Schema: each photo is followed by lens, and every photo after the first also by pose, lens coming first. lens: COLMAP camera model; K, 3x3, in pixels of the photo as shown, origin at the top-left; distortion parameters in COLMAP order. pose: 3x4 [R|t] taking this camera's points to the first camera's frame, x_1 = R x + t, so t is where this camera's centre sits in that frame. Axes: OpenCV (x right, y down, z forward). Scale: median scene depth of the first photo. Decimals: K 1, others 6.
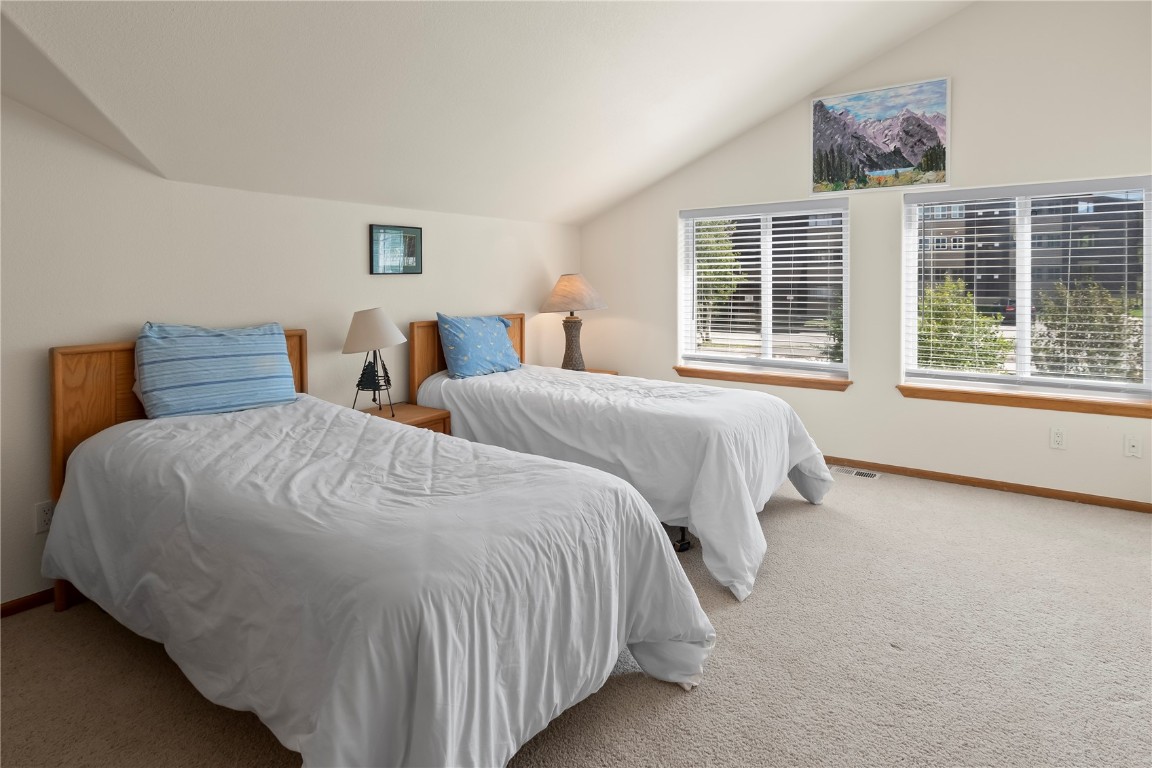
lens RADIAL K [[630.7, 0, 575.6], [0, 630.7, 323.3], [0, 0, 1]] dist [-0.002934, -0.004153]
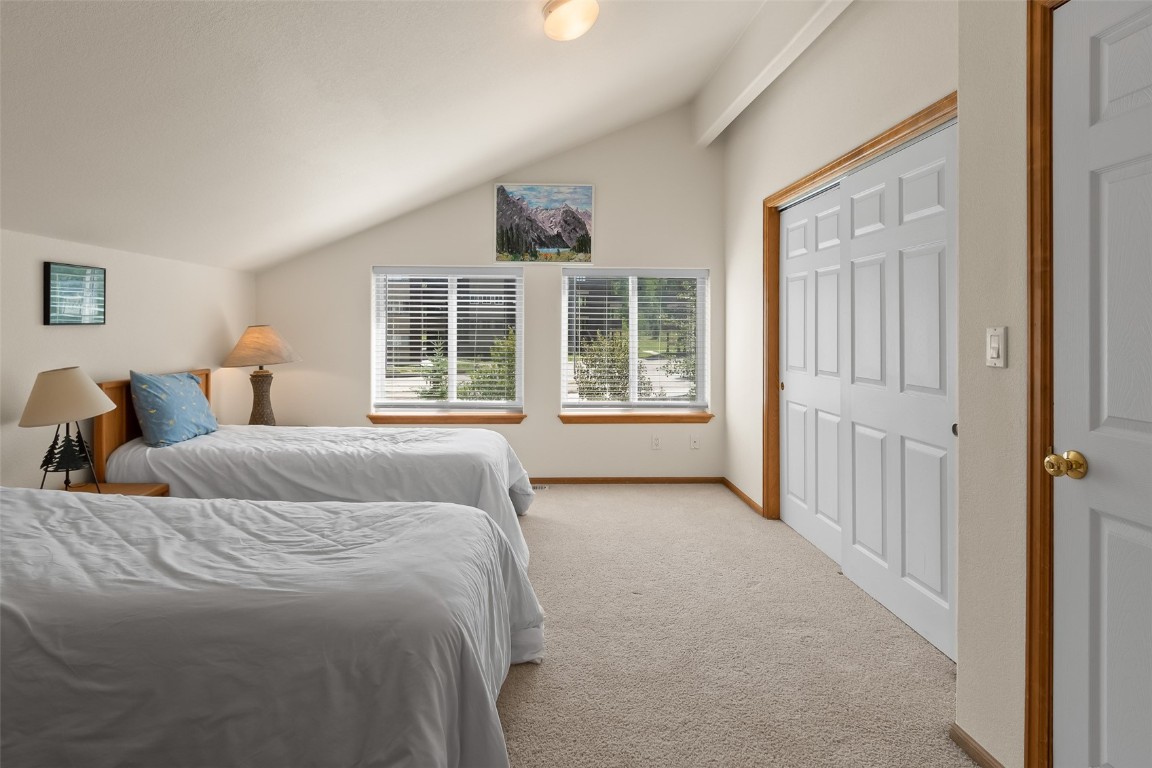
lens RADIAL K [[601.4, 0, 576.5], [0, 601.4, 373.9], [0, 0, 1]] dist [0.003529, -0.007531]
pose [[0.790370, -0.035952, 0.611575, -0.229445], [0.032174, 0.999335, 0.017167, -0.007248], [-0.611785, 0.006109, 0.791001, -0.001374]]
